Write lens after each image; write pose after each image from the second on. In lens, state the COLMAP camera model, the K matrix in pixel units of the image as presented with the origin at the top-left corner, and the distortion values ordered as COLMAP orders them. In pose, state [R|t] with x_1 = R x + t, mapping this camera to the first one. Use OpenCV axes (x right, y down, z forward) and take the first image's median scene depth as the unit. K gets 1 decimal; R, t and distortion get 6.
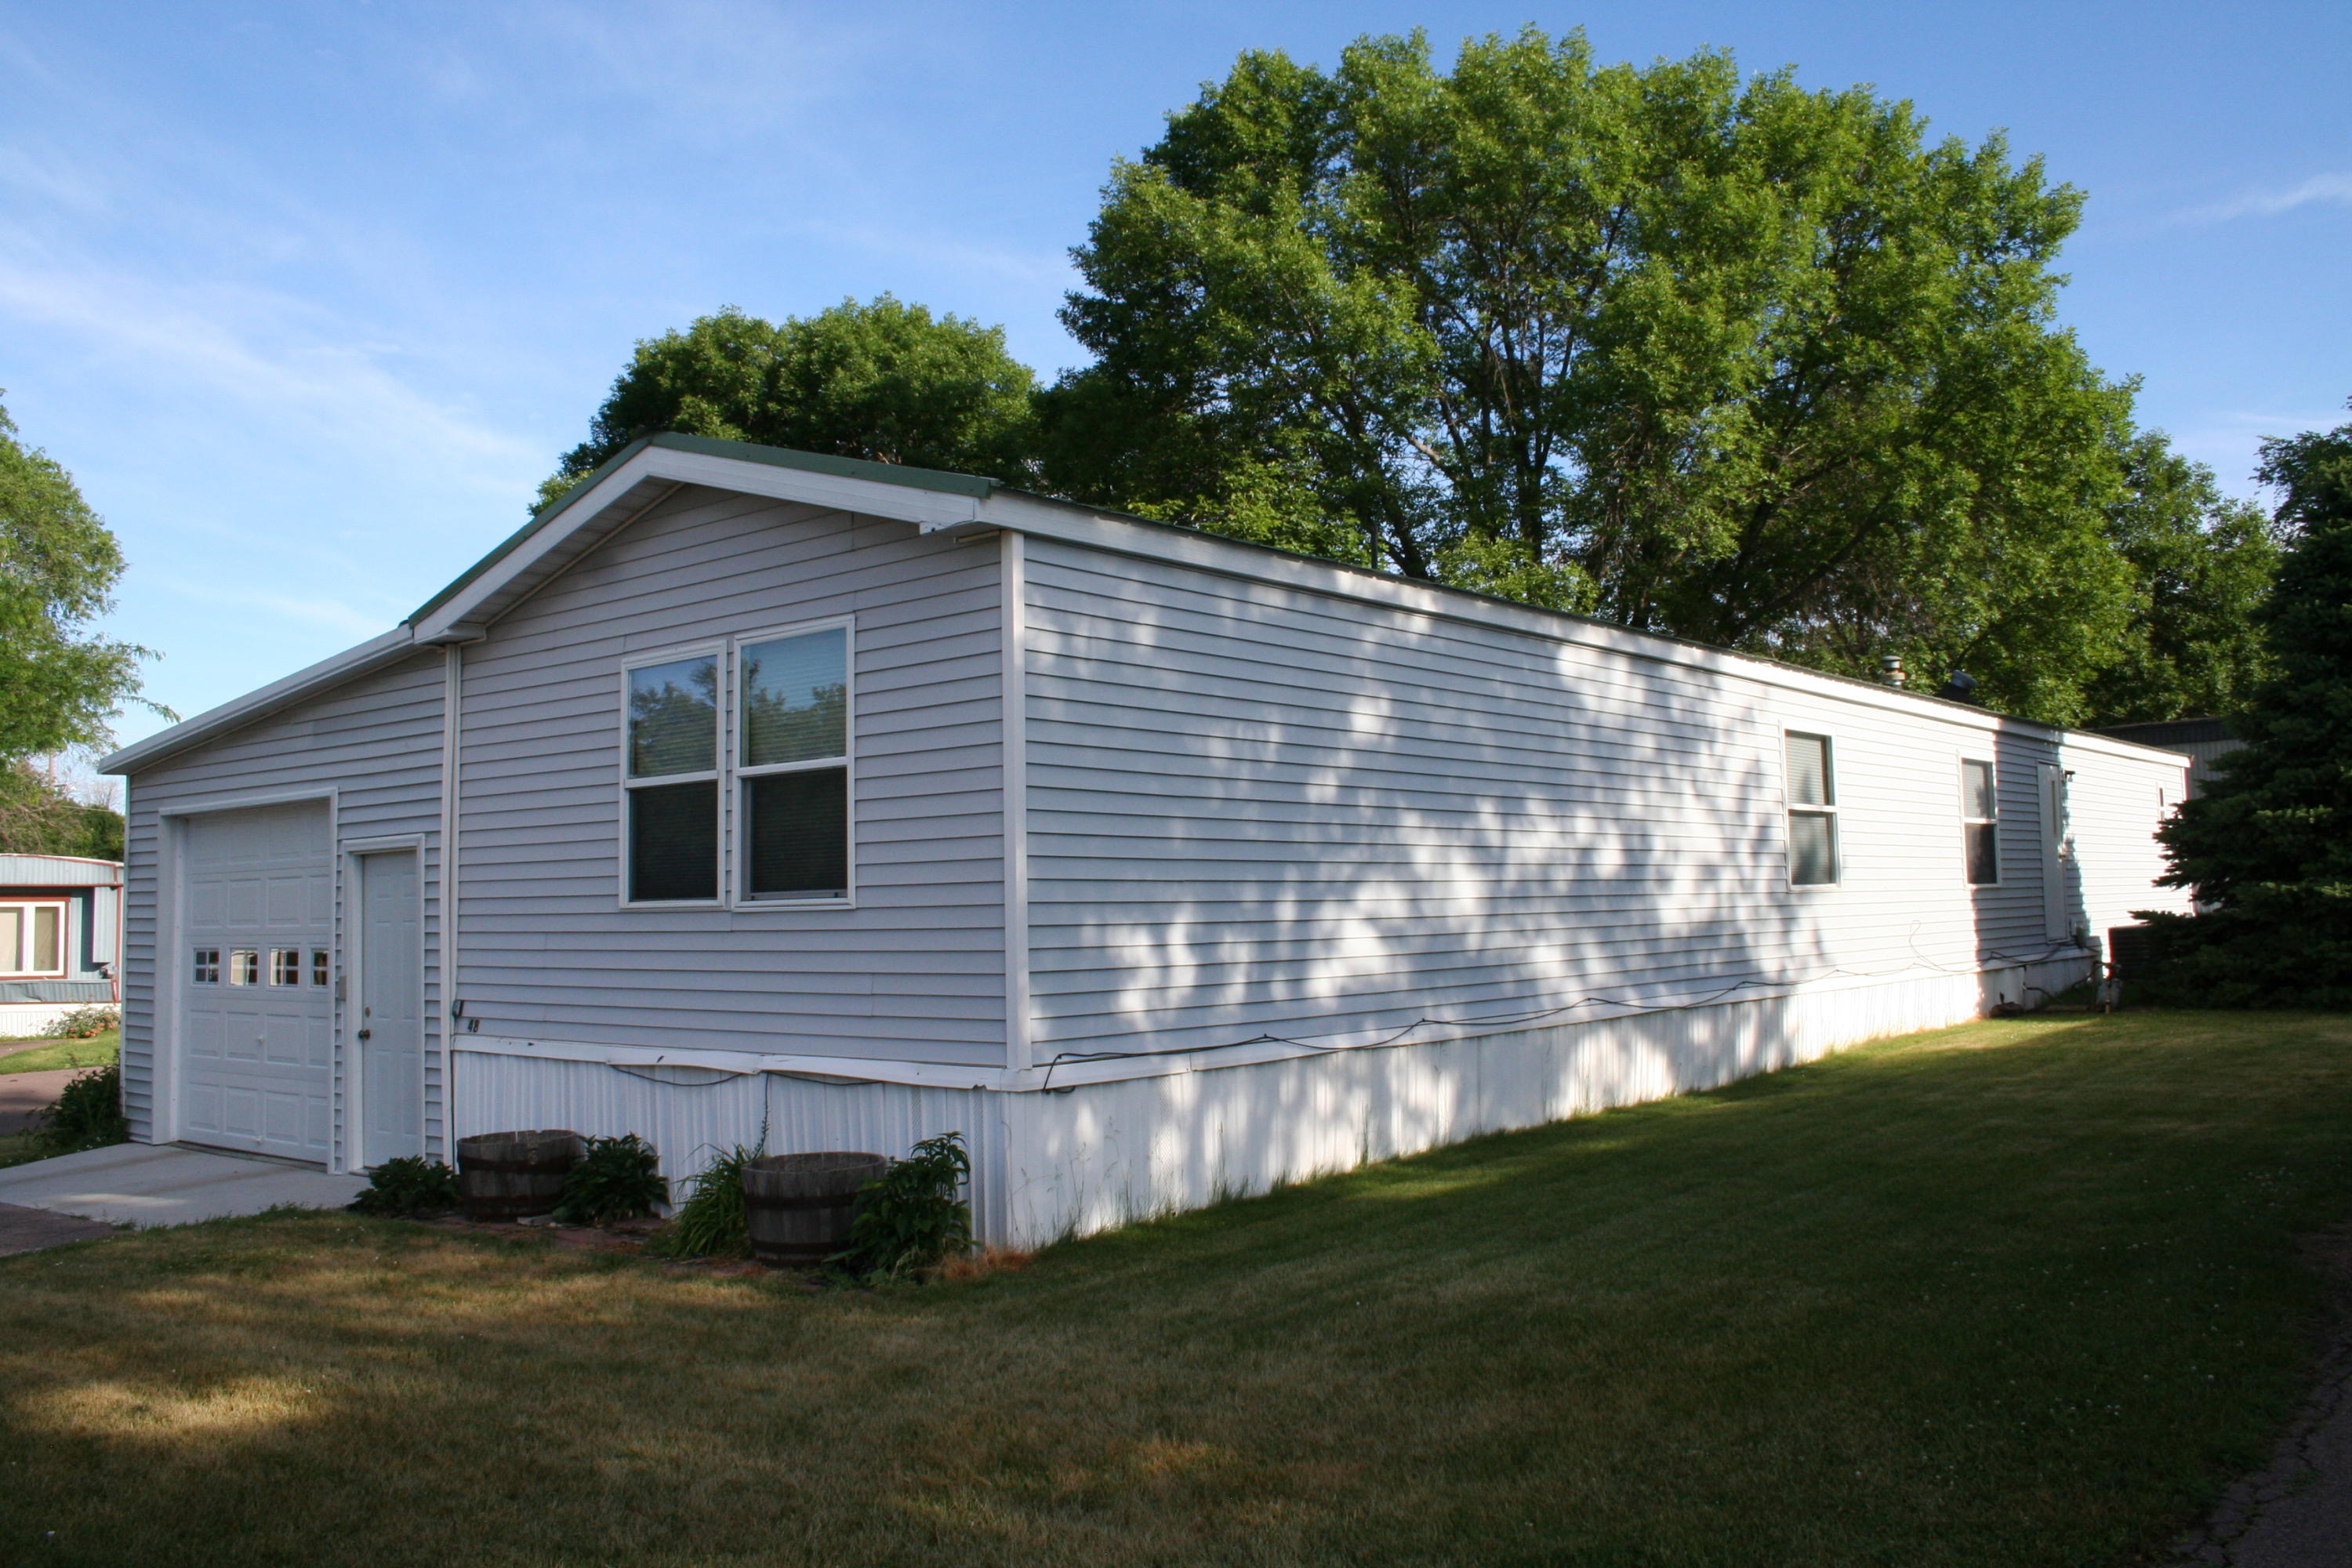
lens RADIAL K [[1961.9, 0, 1274.3], [0, 1961.9, 747.8], [0, 0, 1]] dist [-0.167714, 0.173780]
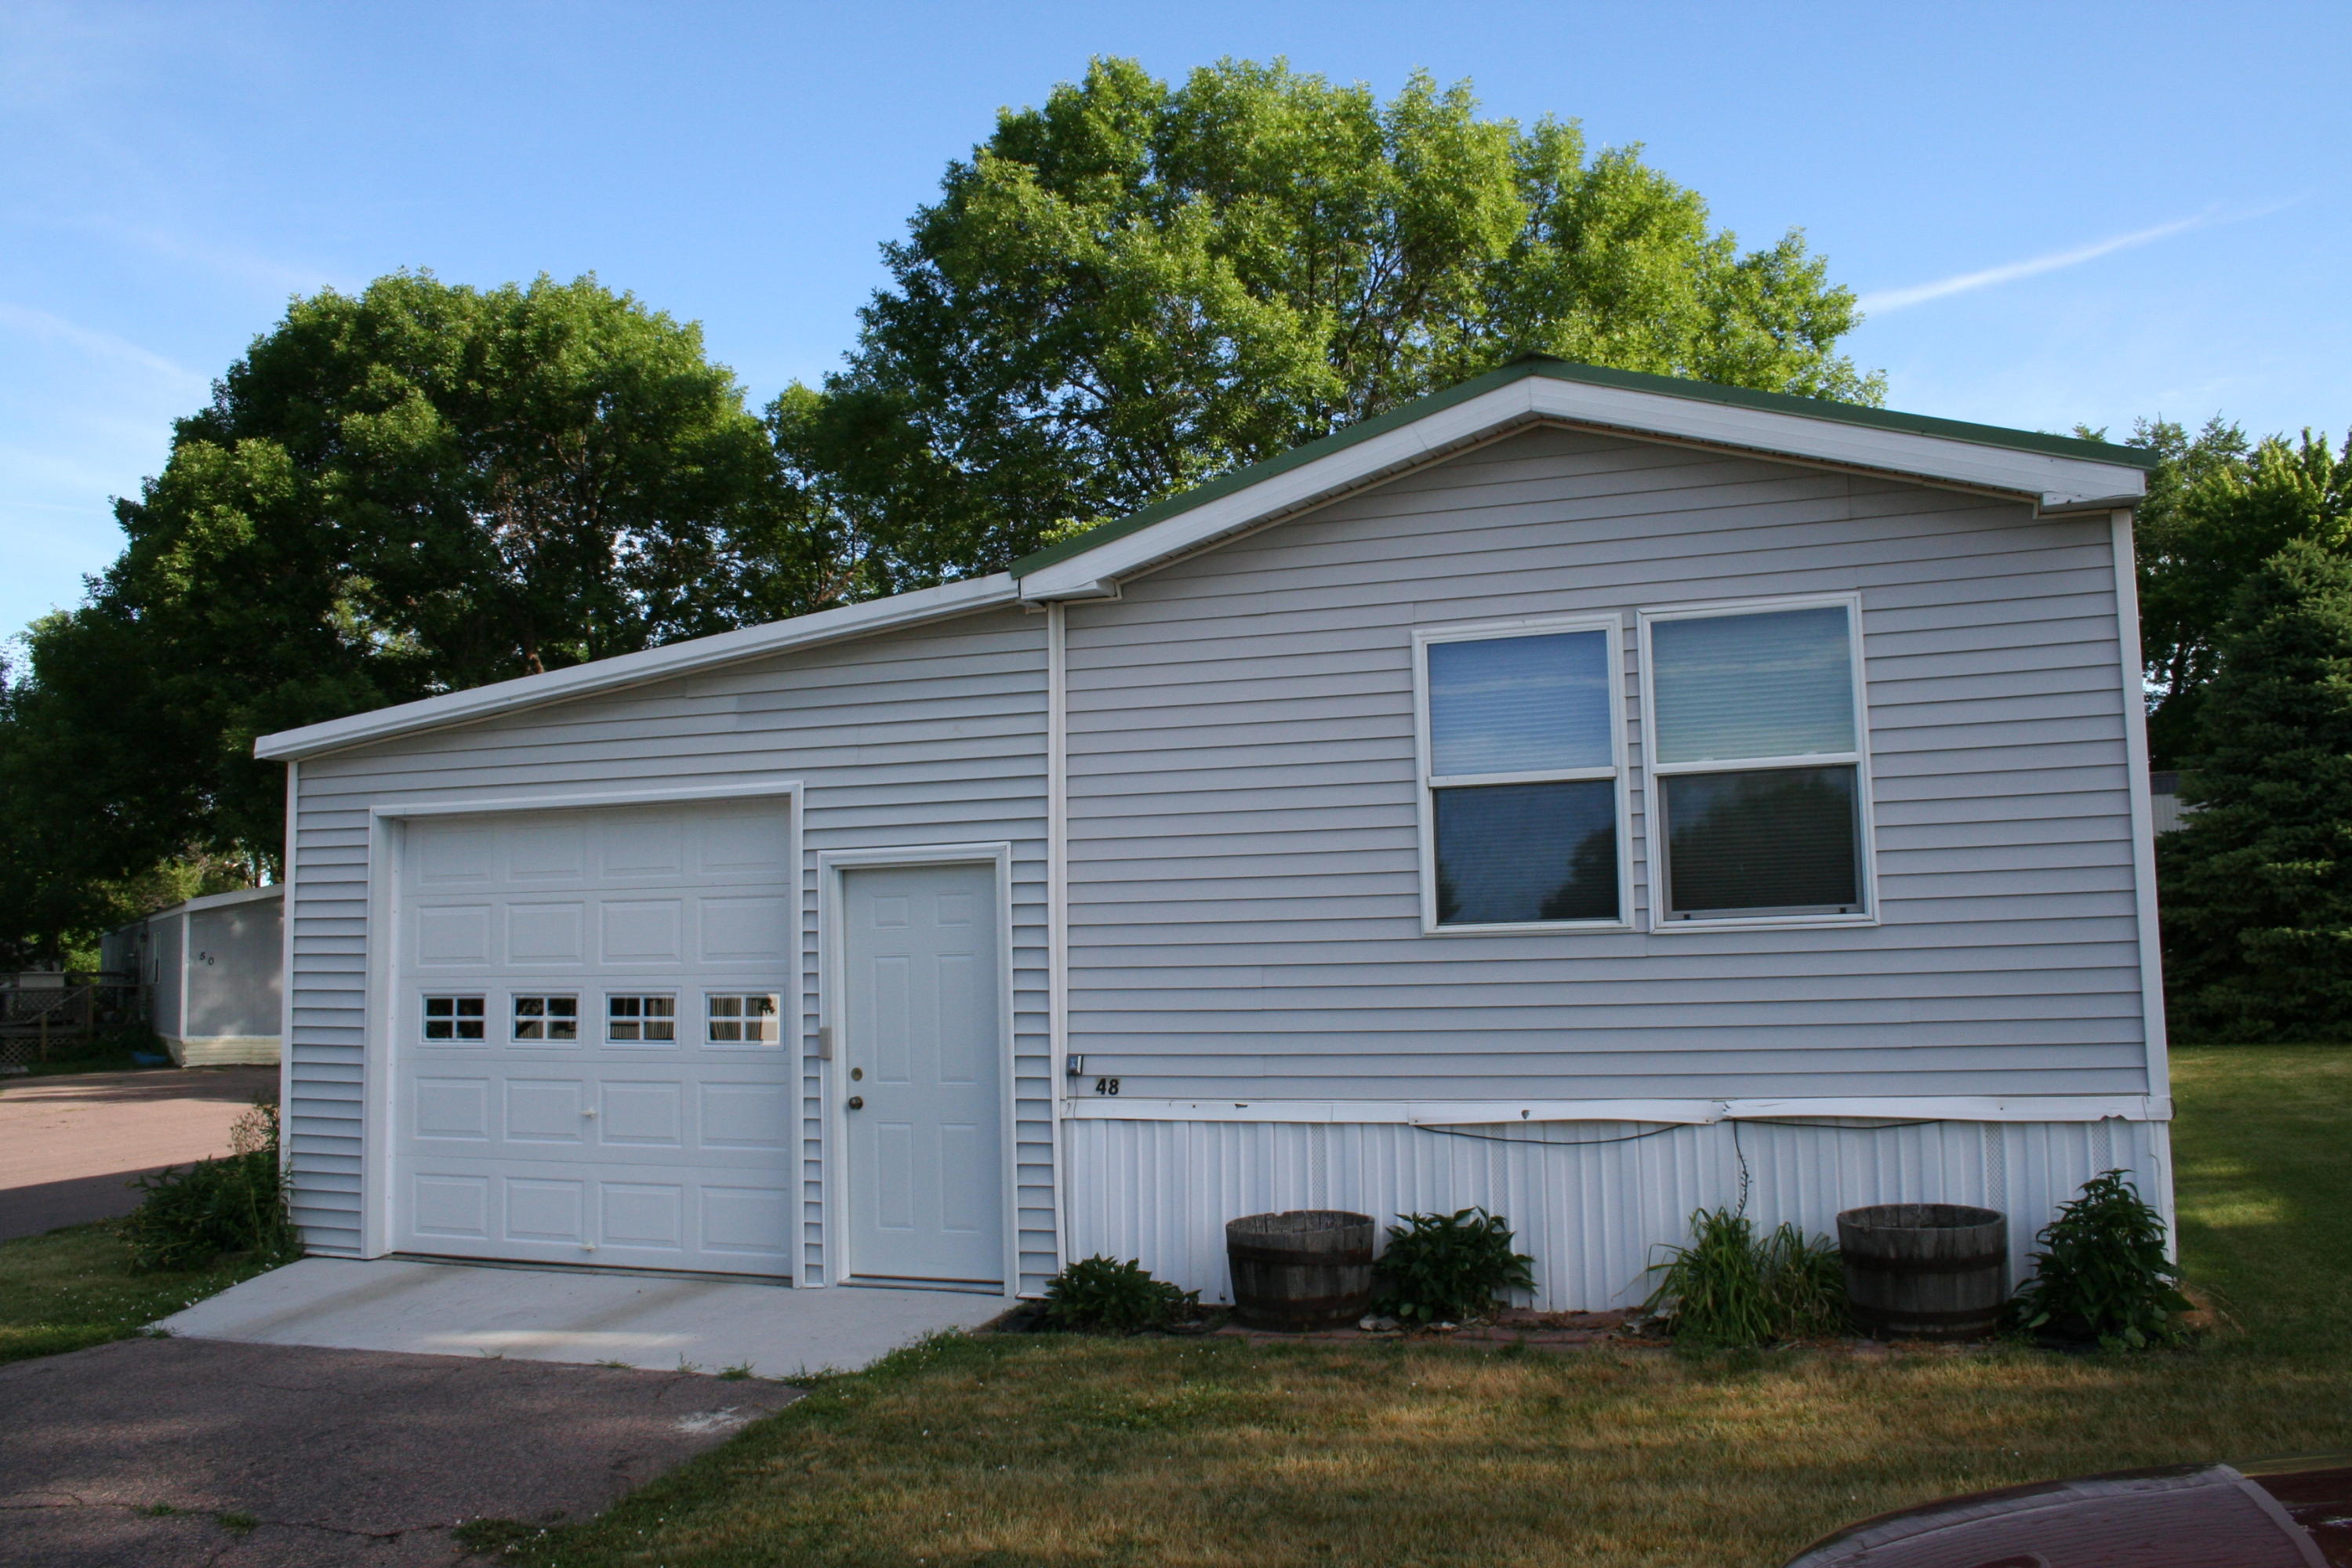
lens RADIAL K [[1966.1, 0, 1211.4], [0, 1966.1, 741.8], [0, 0, 1]] dist [-0.156453, 0.136721]
pose [[0.949318, 0.037443, 0.312080, -0.618990], [-0.026285, 0.998858, -0.039887, 0.033909], [-0.313217, 0.029662, 0.949218, 0.212038]]
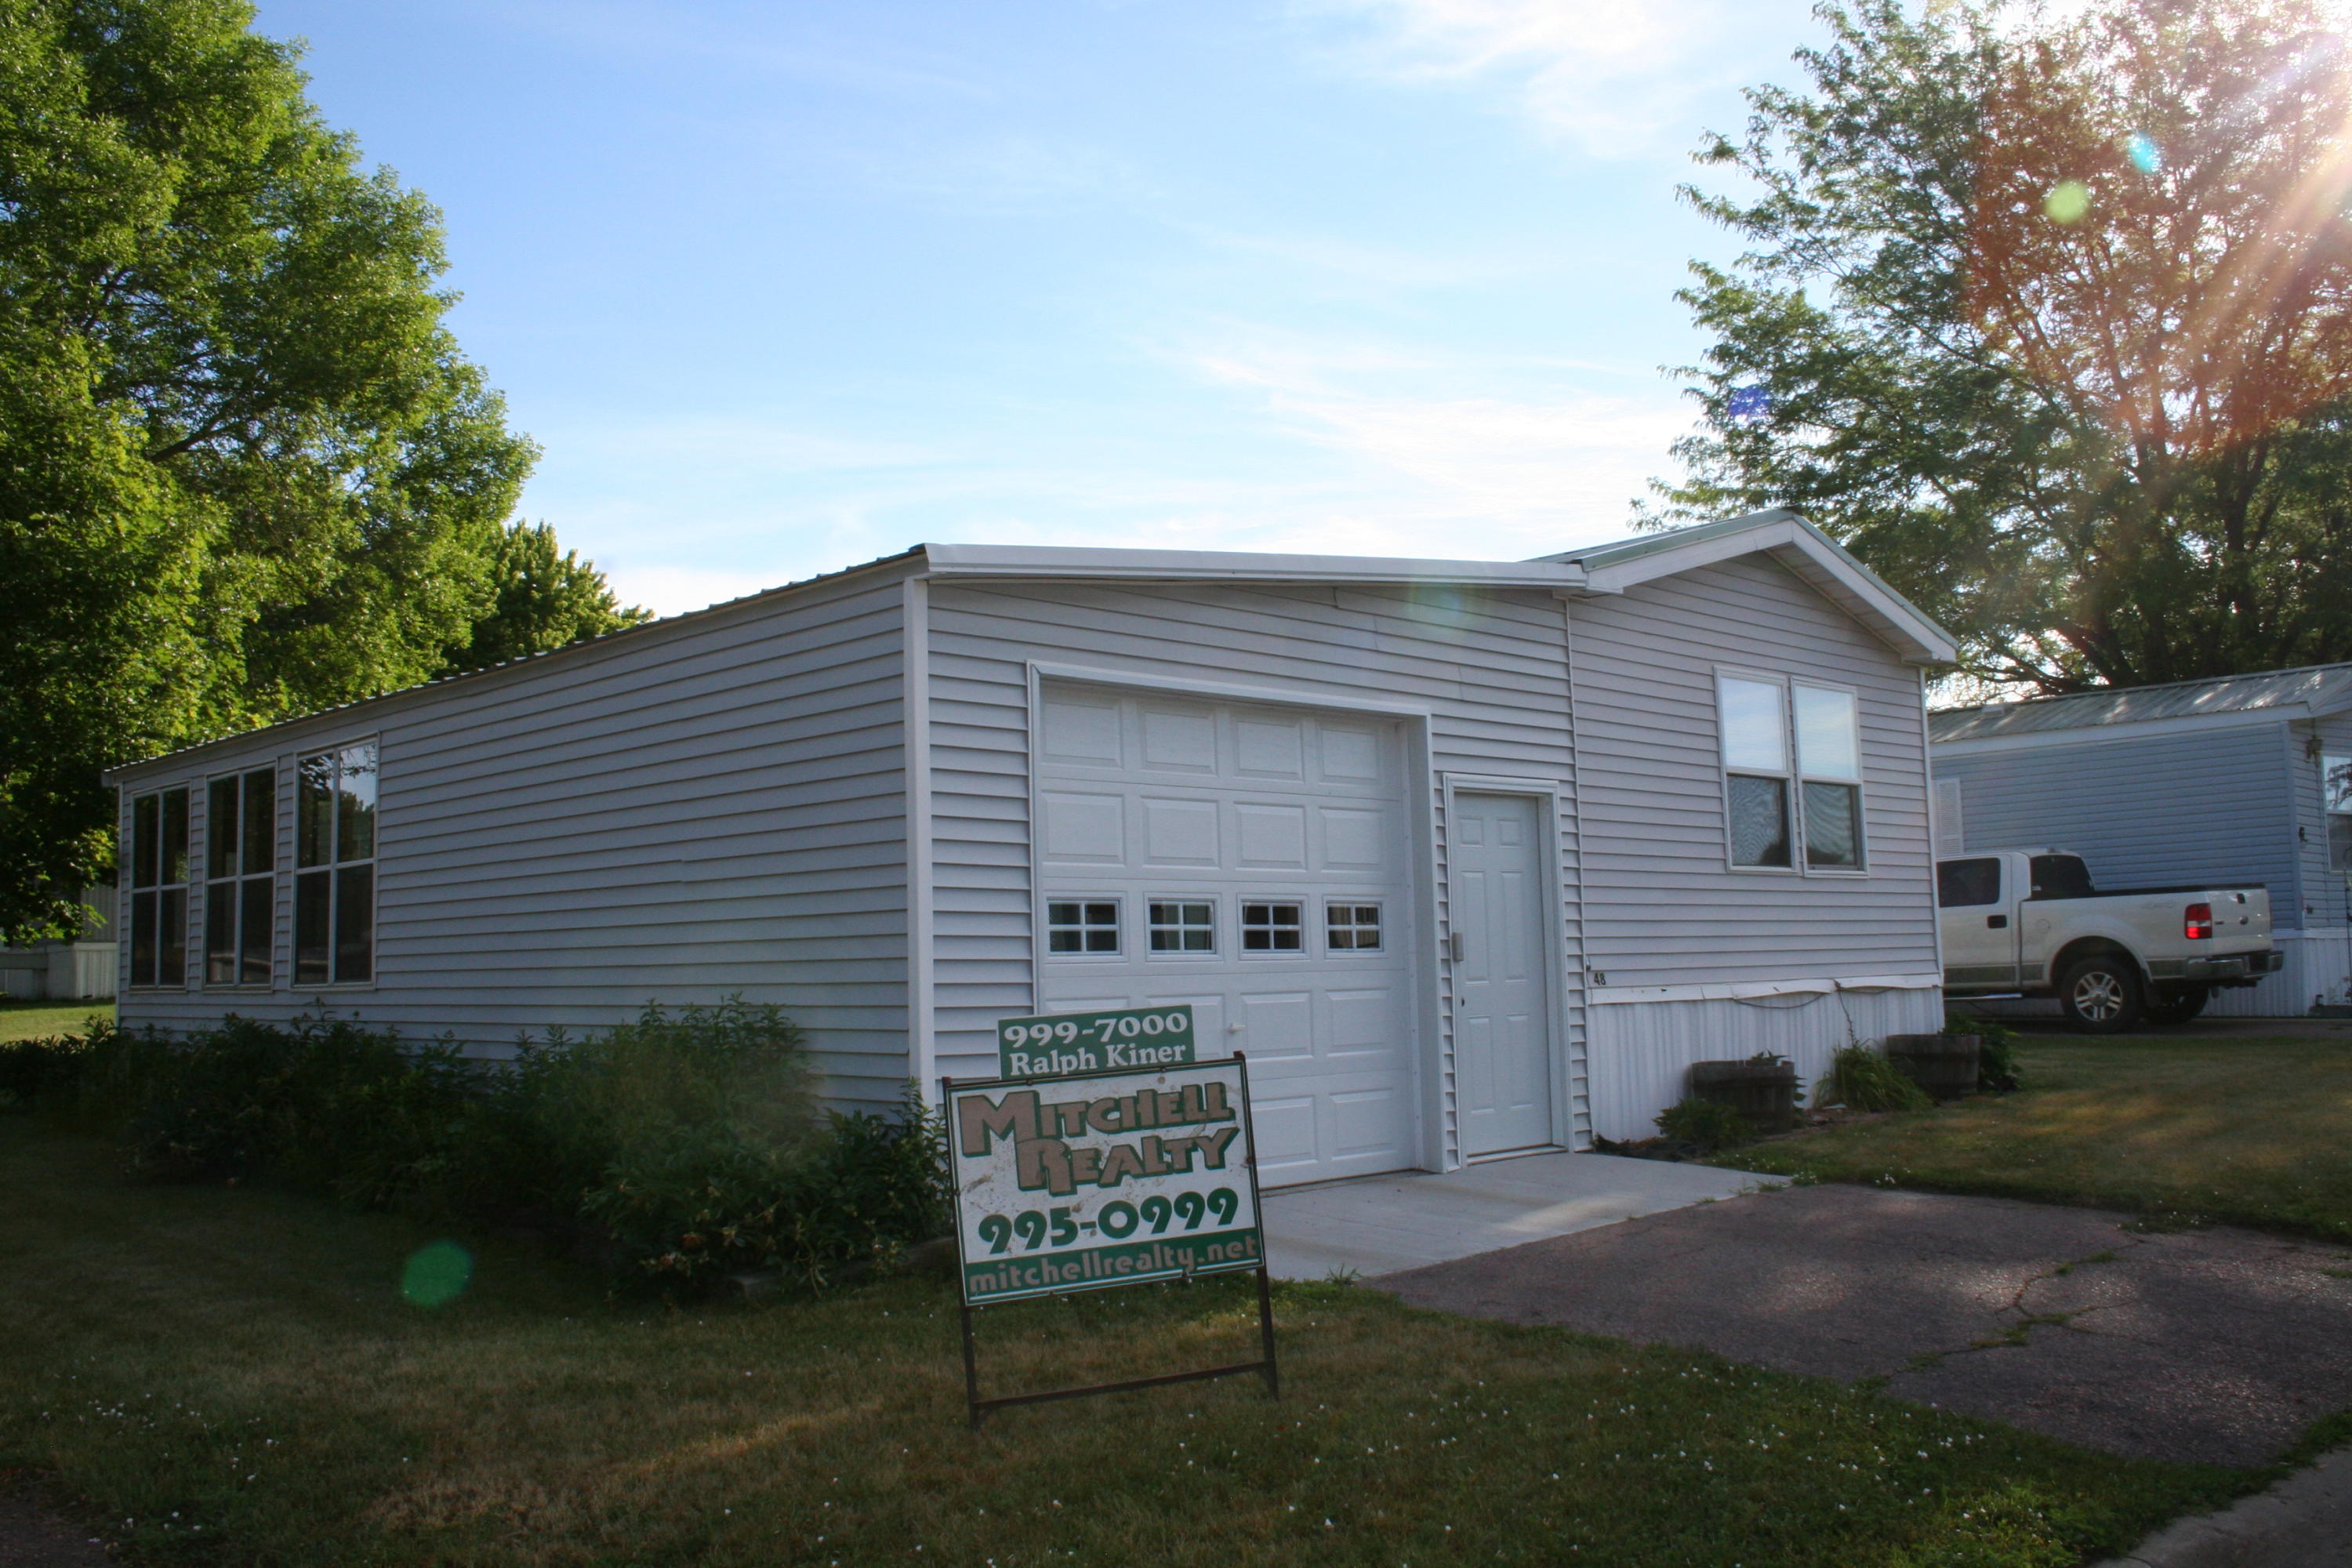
lens RADIAL K [[1966.1, 0, 1211.4], [0, 1966.1, 741.8], [0, 0, 1]] dist [-0.156453, 0.136721]
pose [[0.122522, 0.095289, 0.987881, -1.444449], [-0.105477, 0.990993, -0.082508, 0.124547], [-0.986845, -0.094089, 0.131469, 1.052485]]
